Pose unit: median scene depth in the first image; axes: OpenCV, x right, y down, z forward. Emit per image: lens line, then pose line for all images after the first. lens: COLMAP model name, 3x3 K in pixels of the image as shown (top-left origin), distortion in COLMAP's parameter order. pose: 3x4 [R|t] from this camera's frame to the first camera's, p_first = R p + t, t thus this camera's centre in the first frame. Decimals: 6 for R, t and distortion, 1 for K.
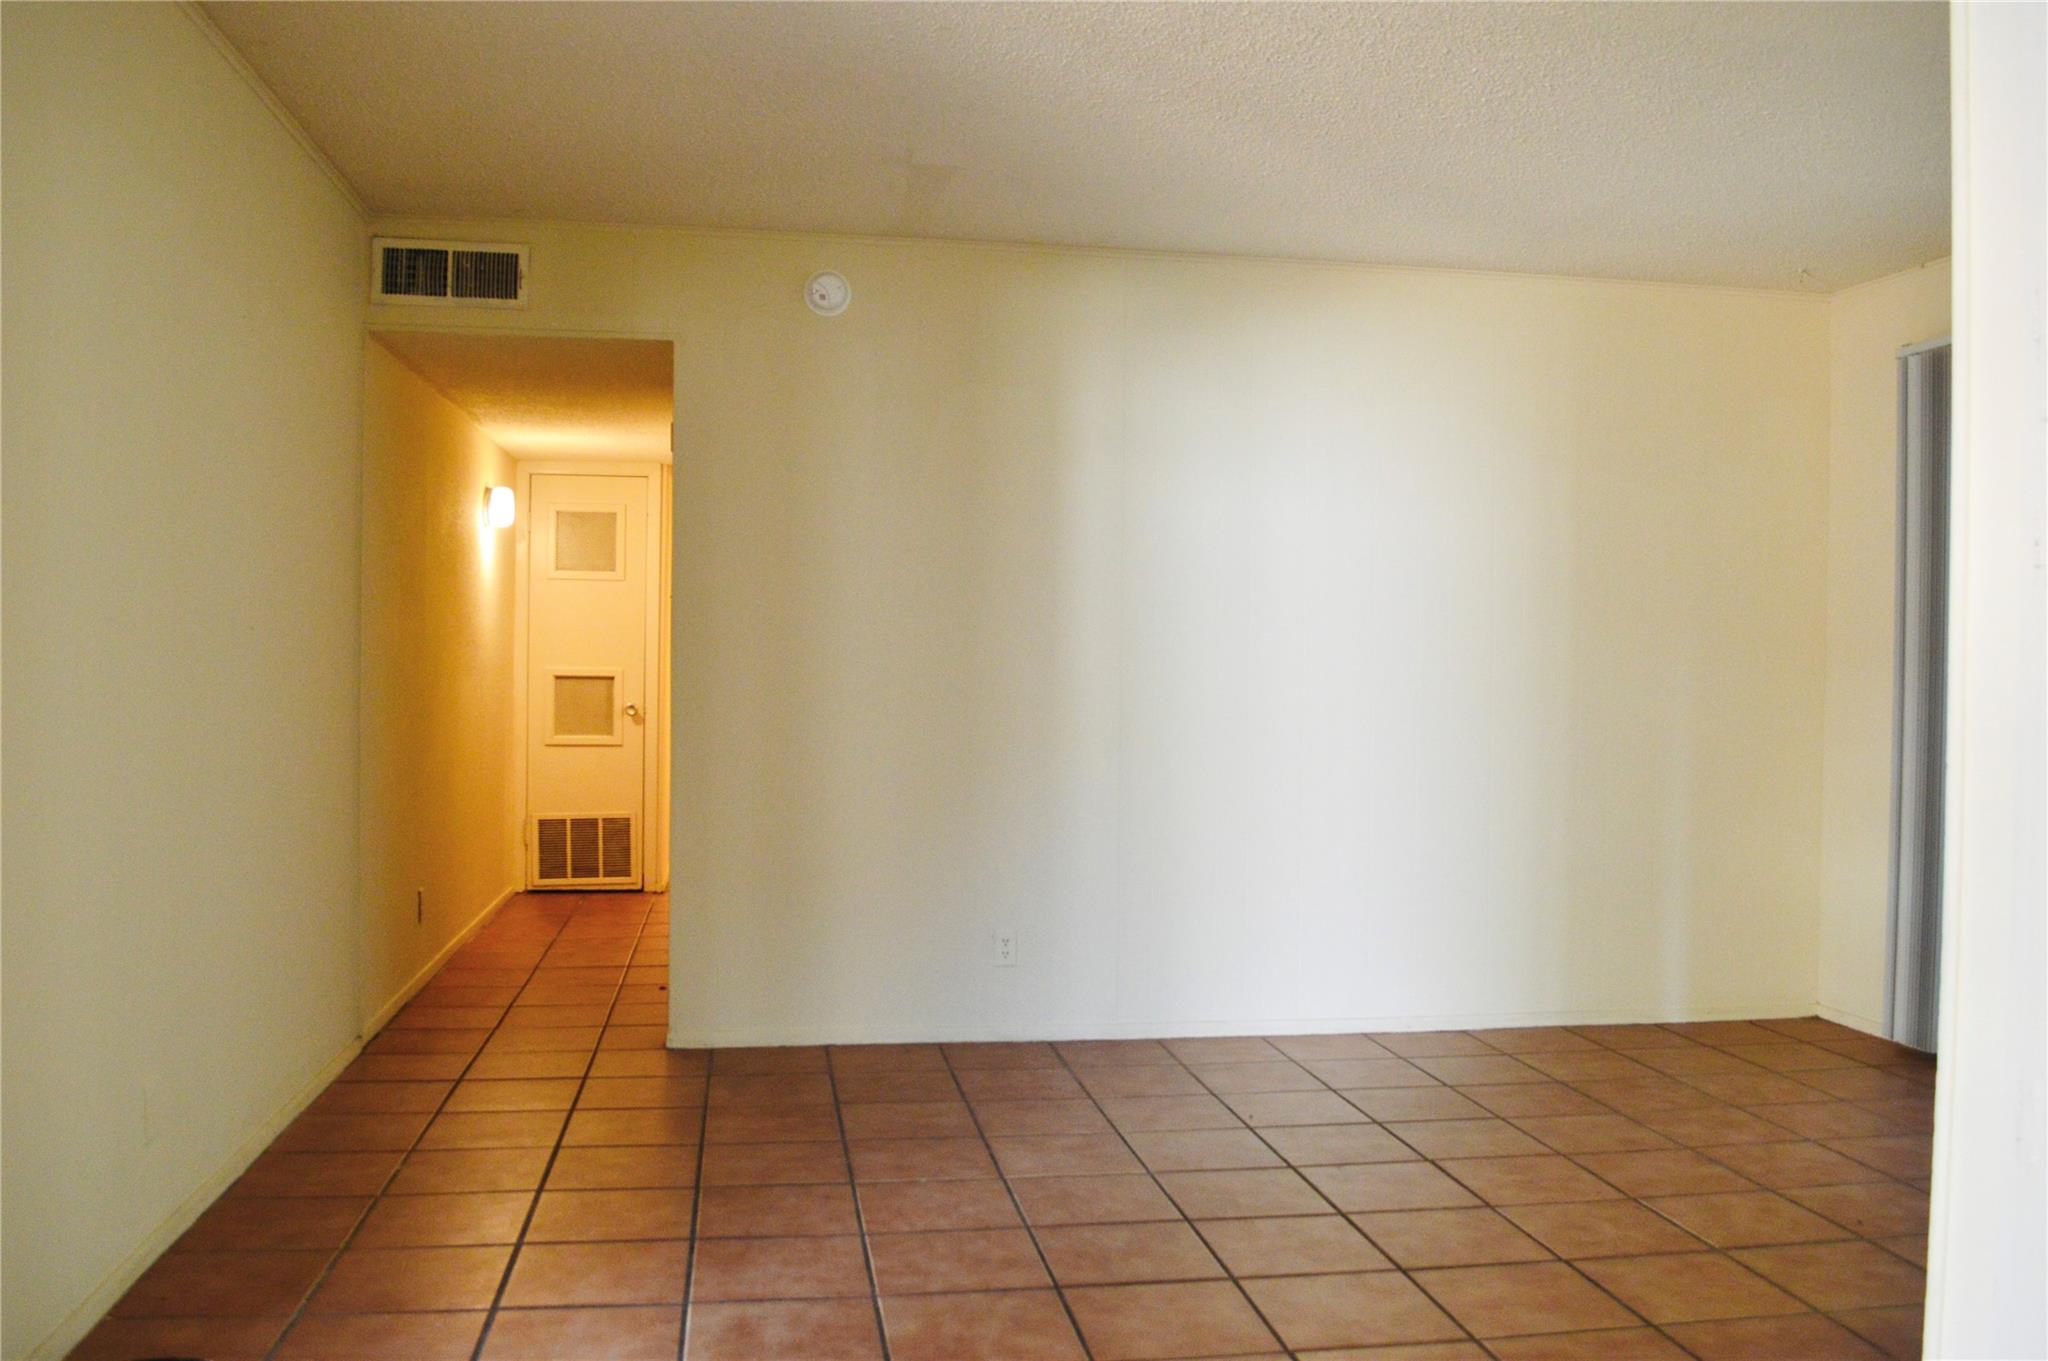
lens RADIAL K [[1687.1, 0, 1024.0], [0, 1687.1, 680.5], [0, 0, 1]] dist [-0.086201, 0.008889]
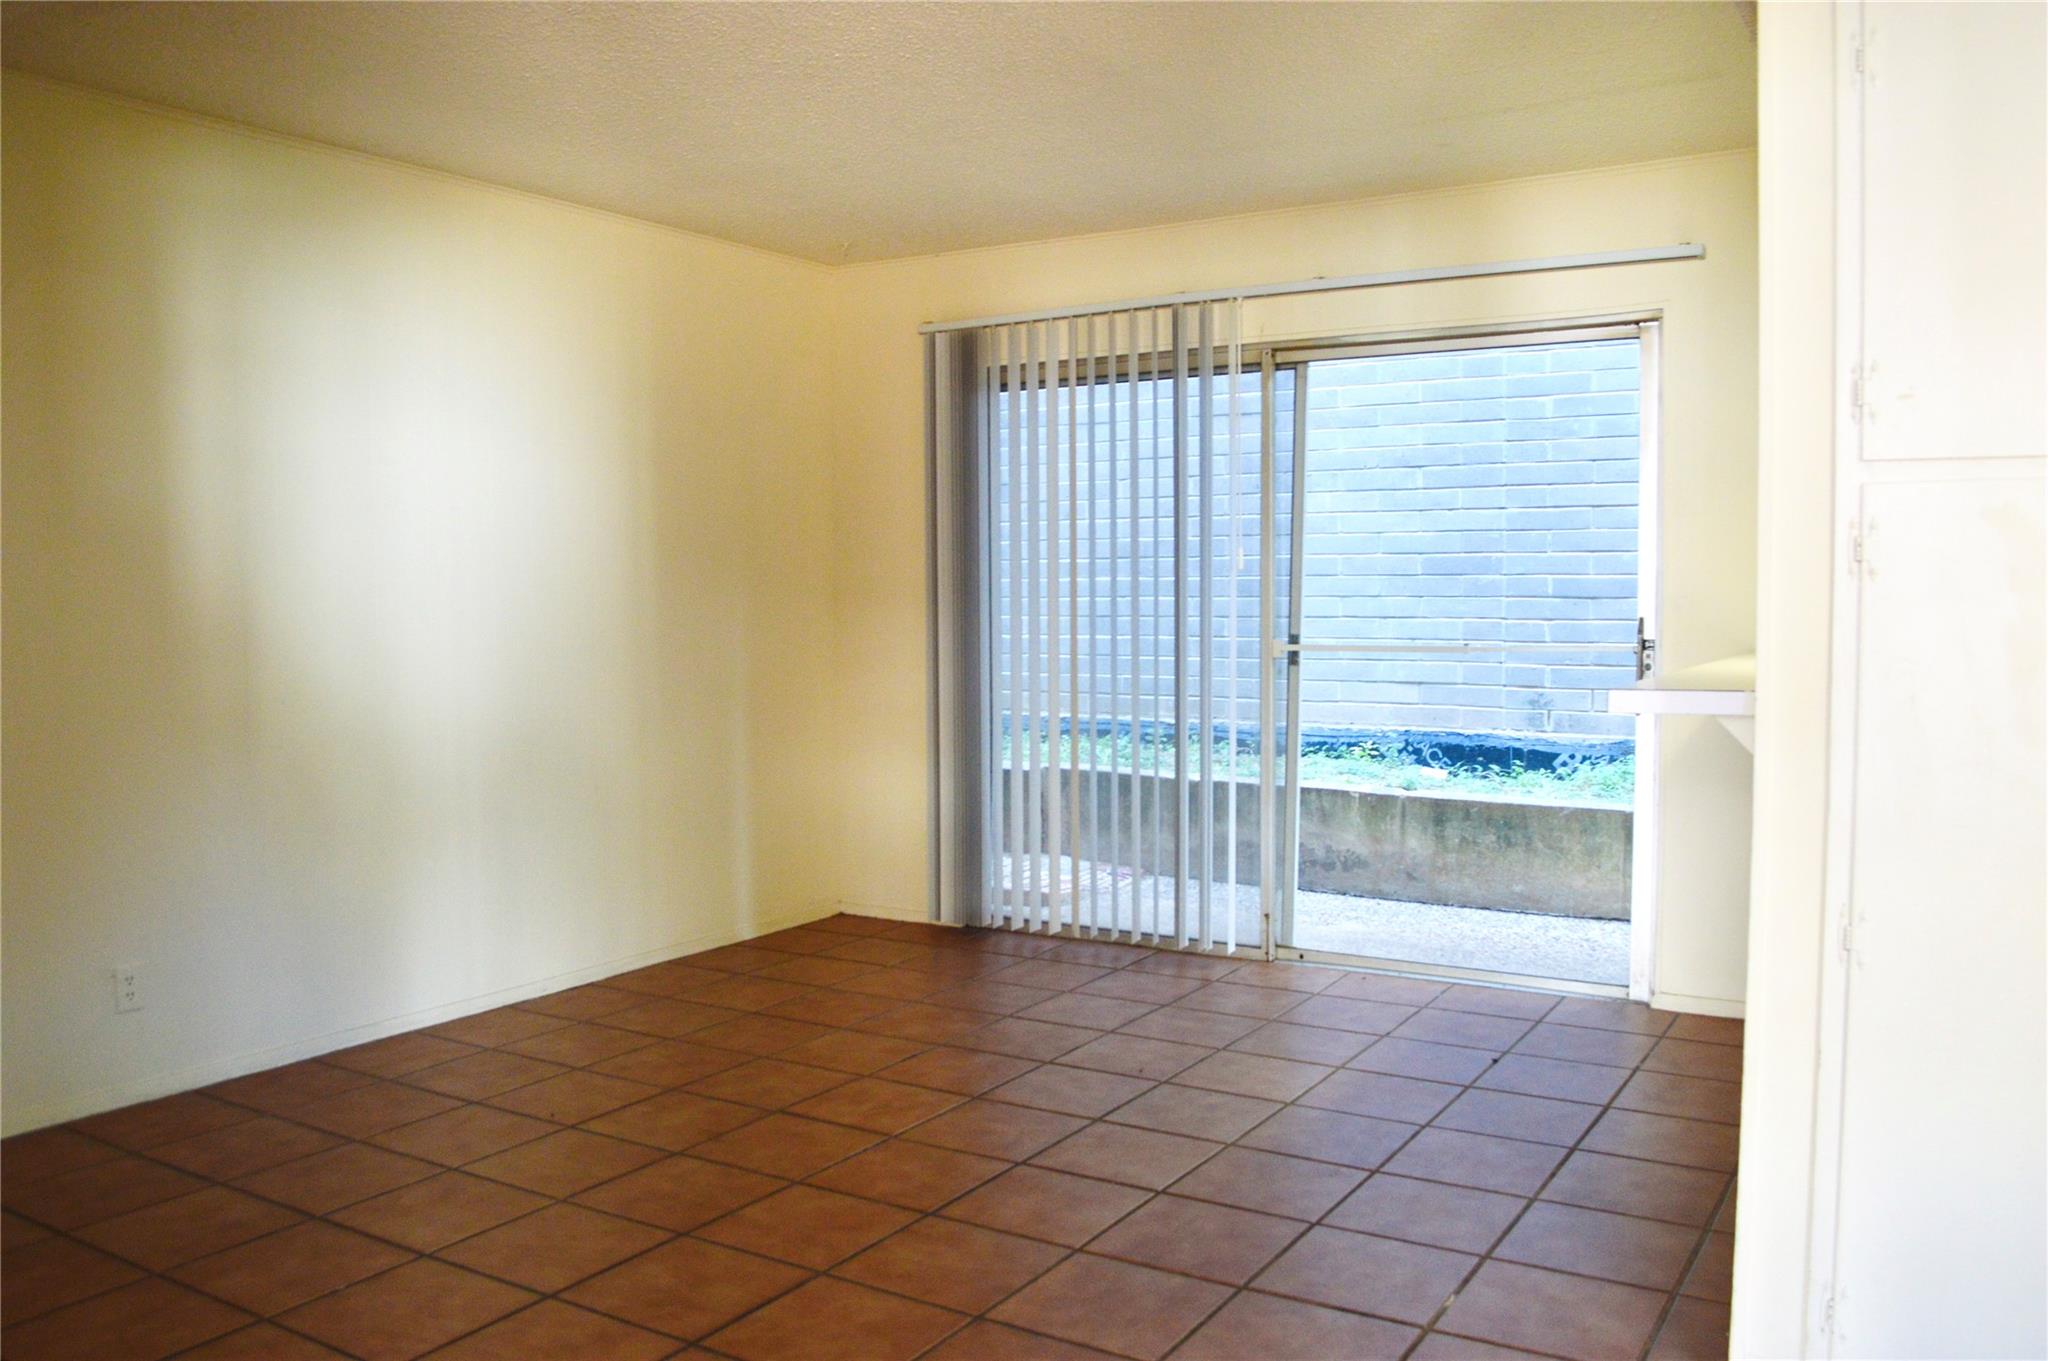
lens RADIAL K [[1662.4, 0, 1024.0], [0, 1662.4, 680.5], [0, 0, 1]] dist [-0.060056, -0.001082]
pose [[0.654542, -0.061508, 0.753520, -0.340570], [0.023281, 0.997852, 0.061229, -0.025866], [-0.755667, -0.022535, 0.654568, 0.202021]]
